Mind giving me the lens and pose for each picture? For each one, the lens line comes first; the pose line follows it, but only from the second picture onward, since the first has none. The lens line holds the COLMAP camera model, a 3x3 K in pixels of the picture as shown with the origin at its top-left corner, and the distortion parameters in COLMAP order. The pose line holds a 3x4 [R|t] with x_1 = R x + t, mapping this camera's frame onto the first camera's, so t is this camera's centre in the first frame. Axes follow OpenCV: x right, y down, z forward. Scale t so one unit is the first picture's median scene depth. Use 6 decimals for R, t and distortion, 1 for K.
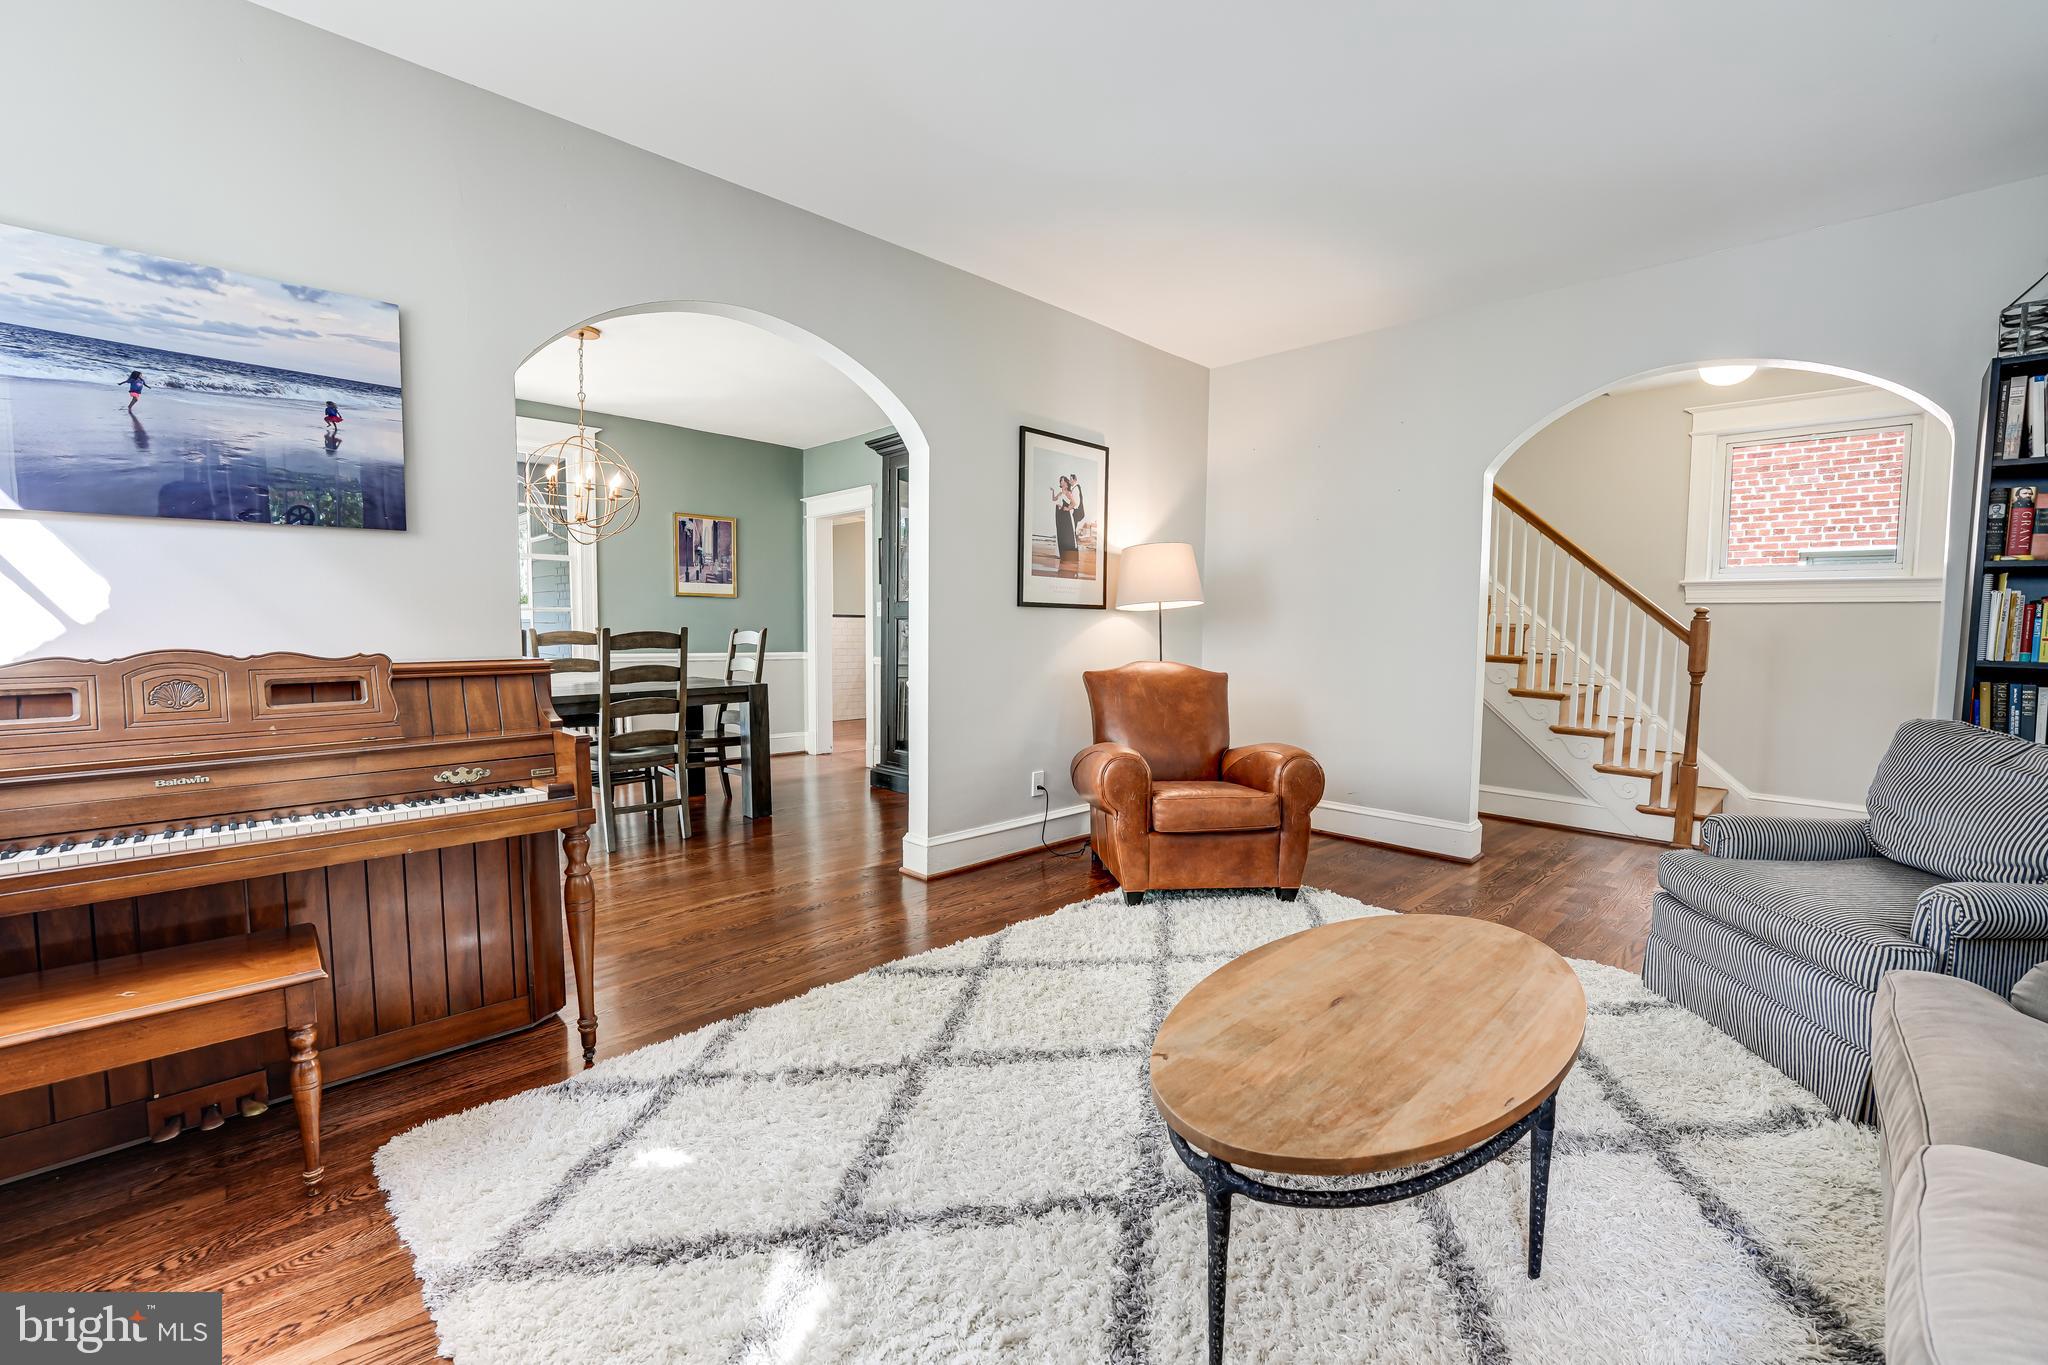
lens RADIAL K [[833.8, 0, 1024.1], [0, 833.8, 676.2], [0, 0, 1]] dist [-0.026685, 0.001149]
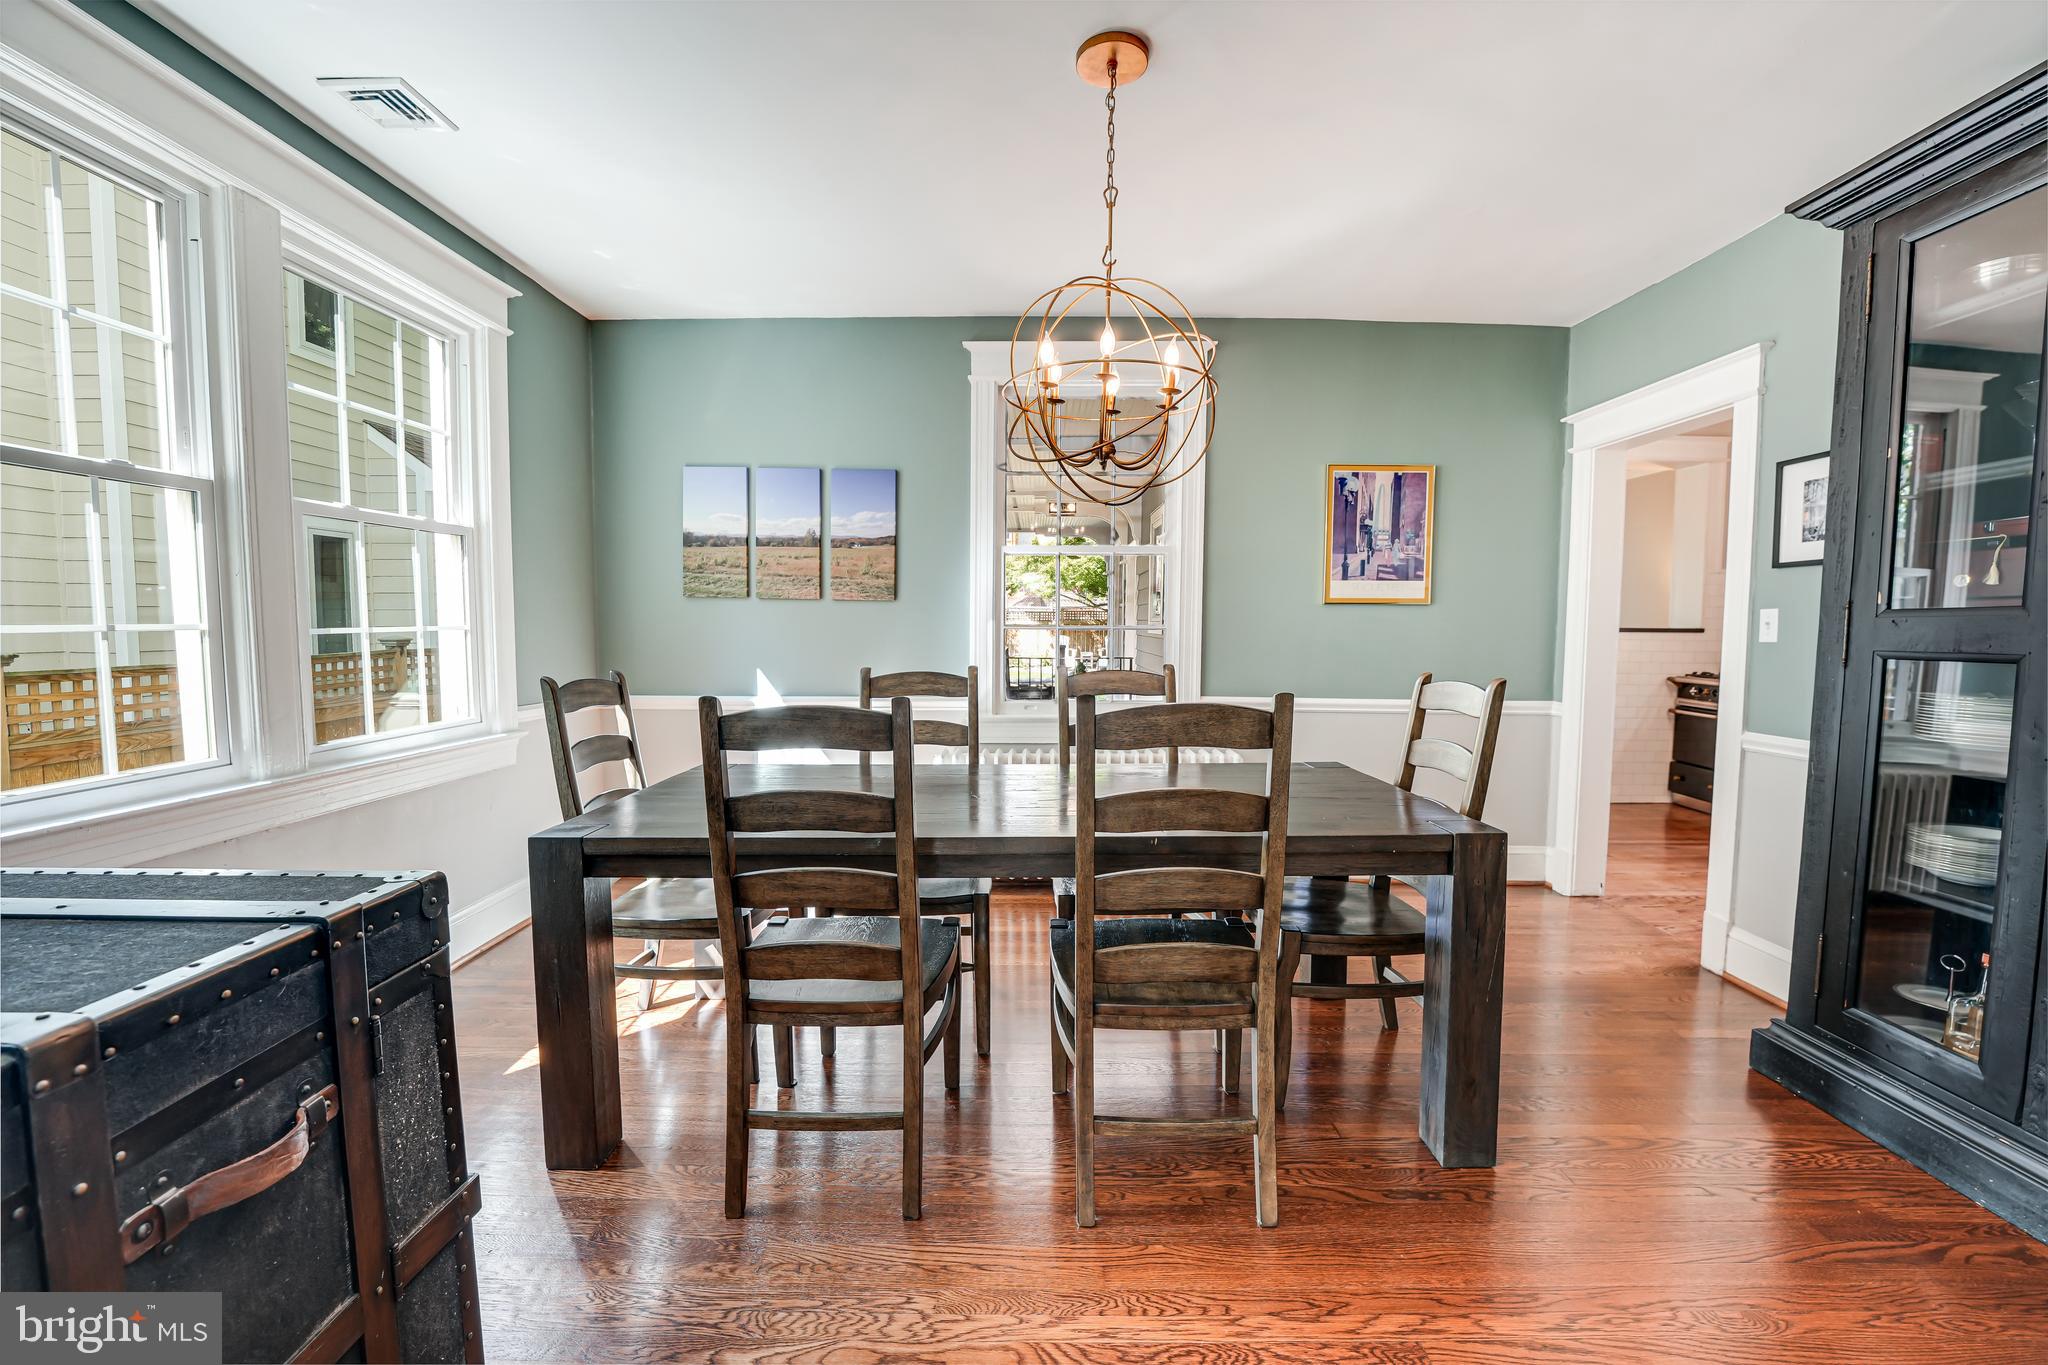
lens RADIAL K [[833.8, 0, 1024.1], [0, 833.8, 676.2], [0, 0, 1]] dist [-0.026685, 0.001149]
pose [[0.709558, 0.042814, -0.703346, -0.189172], [-0.045274, 0.998860, 0.015128, -0.055255], [0.703191, 0.021110, 0.710687, 0.534846]]
